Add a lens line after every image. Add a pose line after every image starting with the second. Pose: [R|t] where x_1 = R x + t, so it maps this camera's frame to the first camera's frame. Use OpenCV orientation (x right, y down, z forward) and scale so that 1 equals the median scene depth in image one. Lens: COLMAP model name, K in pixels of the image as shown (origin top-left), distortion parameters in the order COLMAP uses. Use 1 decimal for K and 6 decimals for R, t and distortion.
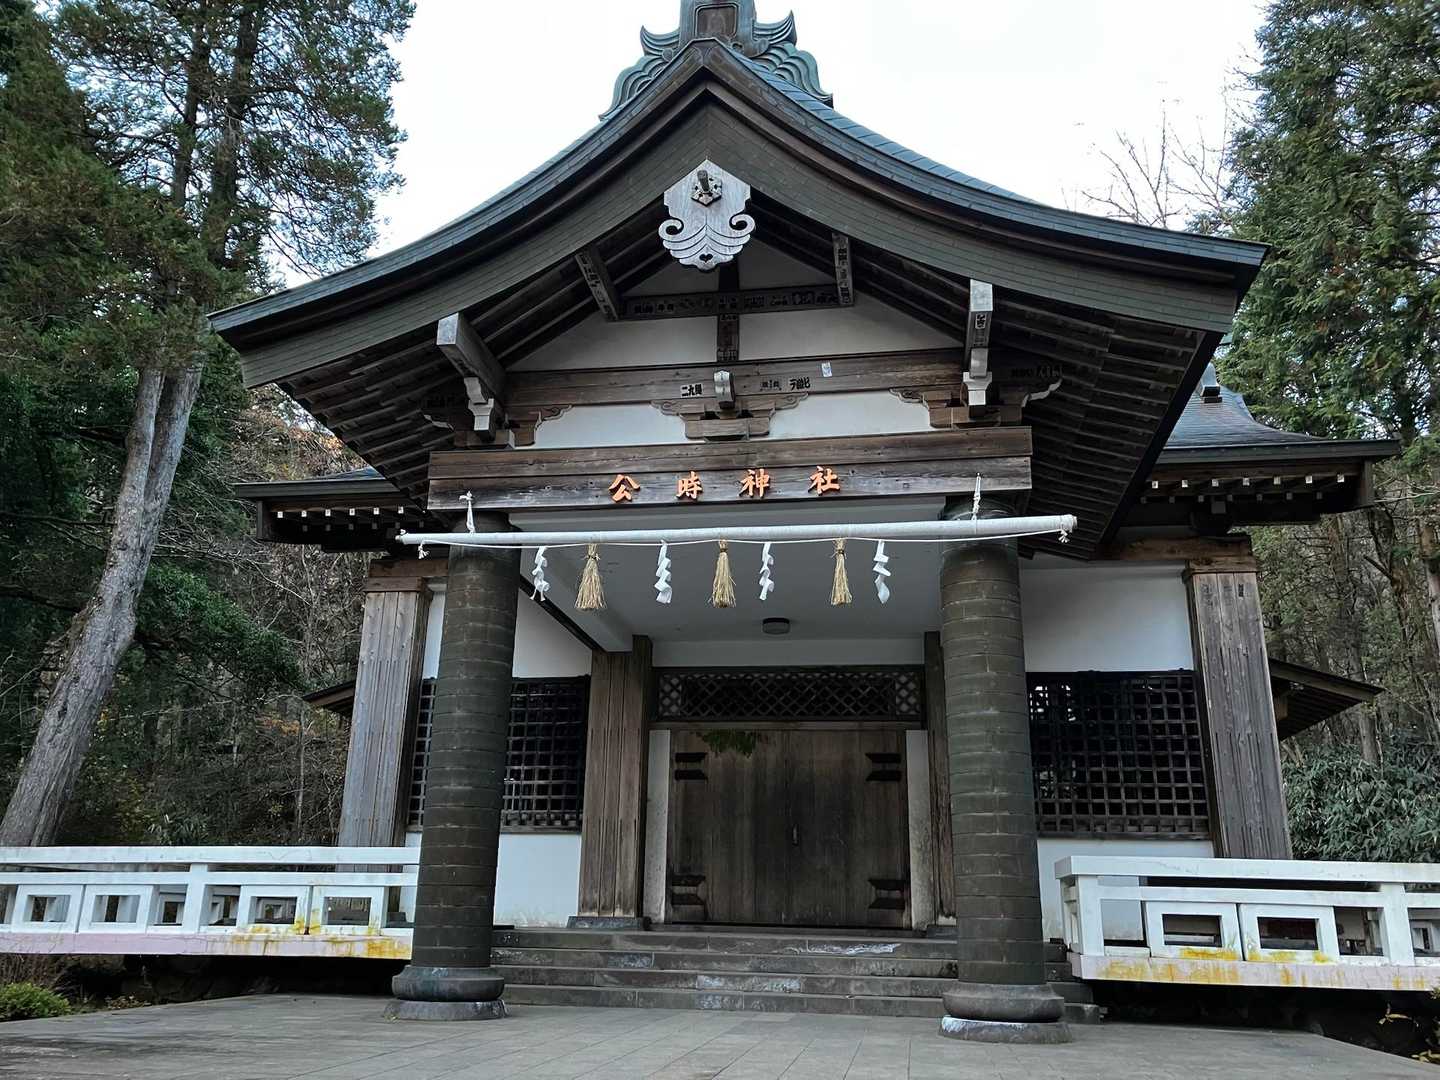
lens RADIAL K [[1086.5, 0, 715.5], [0, 1086.5, 561.2], [0, 0, 1]] dist [0.054749, -0.083400]
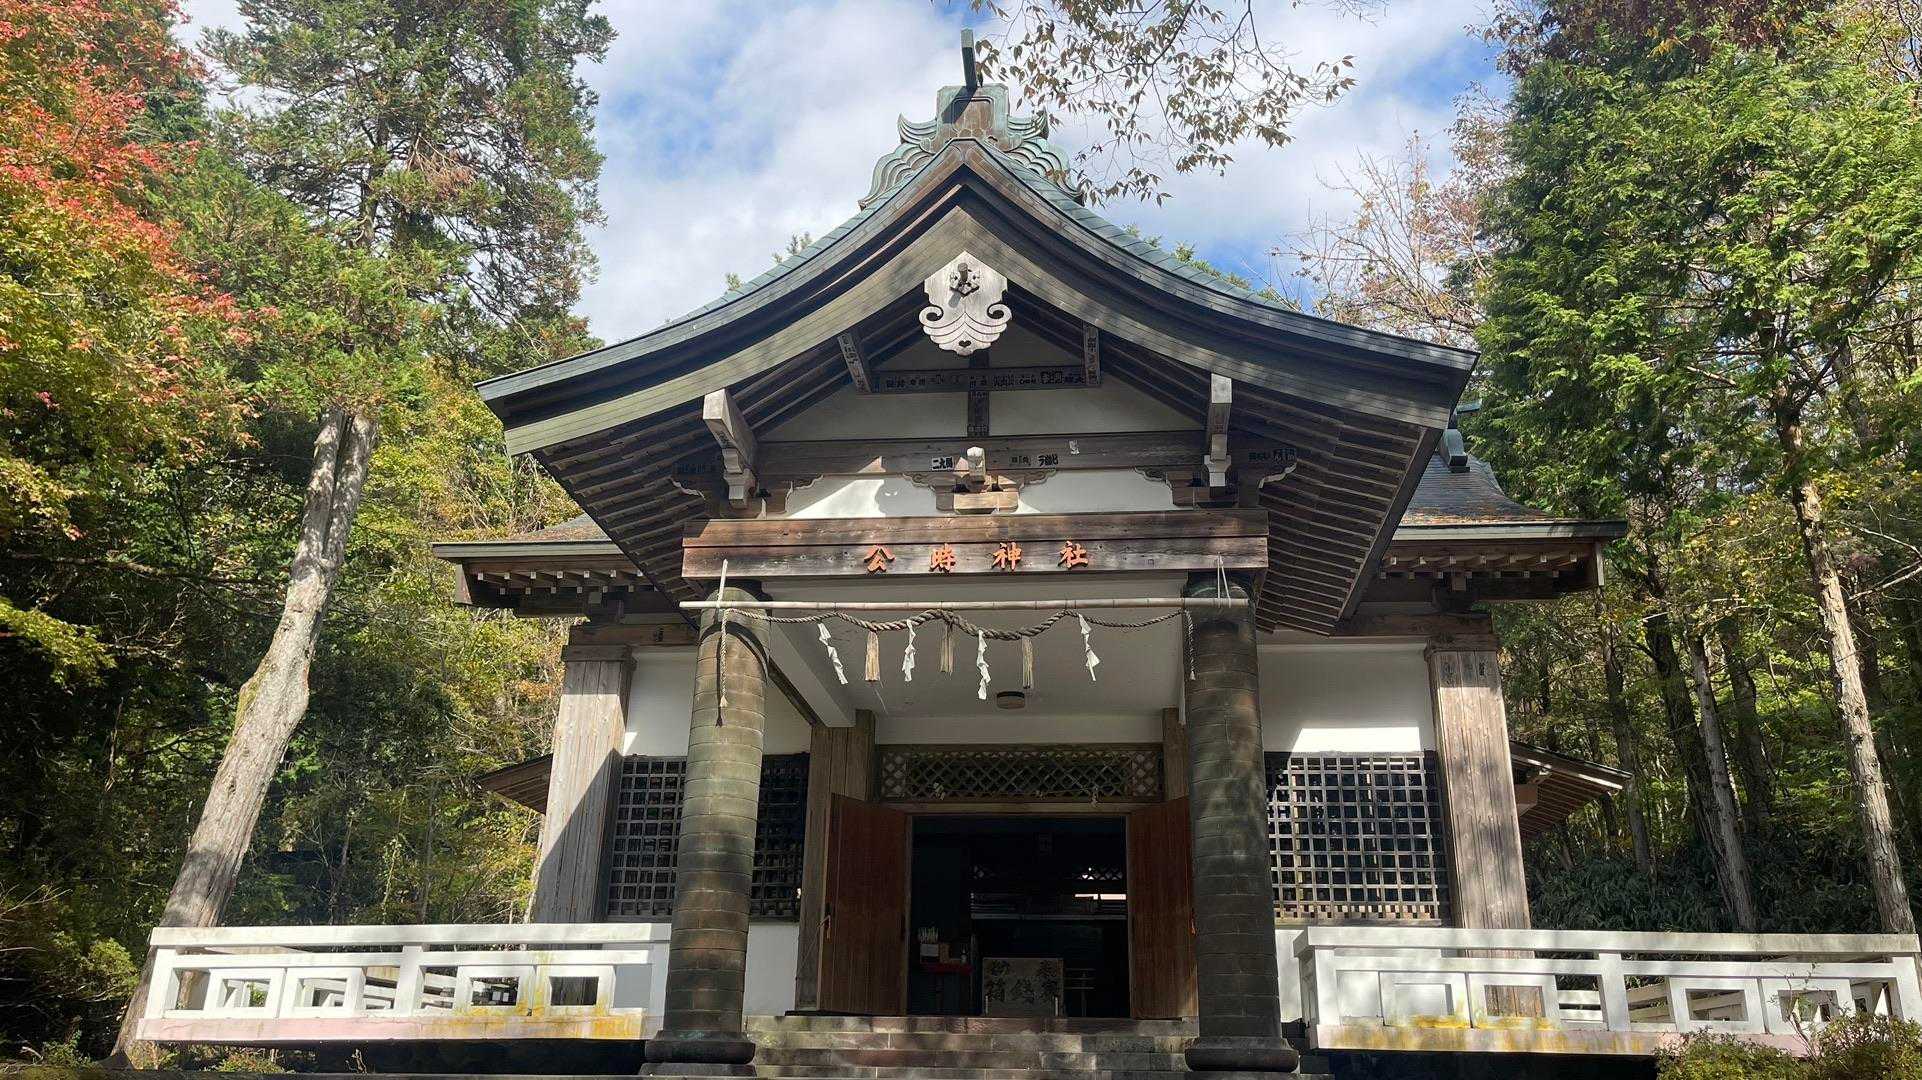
lens RADIAL K [[1536.8, 0, 961.0], [0, 1536.8, 540.0], [0, 0, 1]] dist [0.053970, -0.002984]
pose [[0.997330, 0.017371, 0.070931, -0.106953], [-0.012986, 0.998003, -0.061822, 0.003492], [-0.071864, 0.060735, 0.995564, -0.440148]]
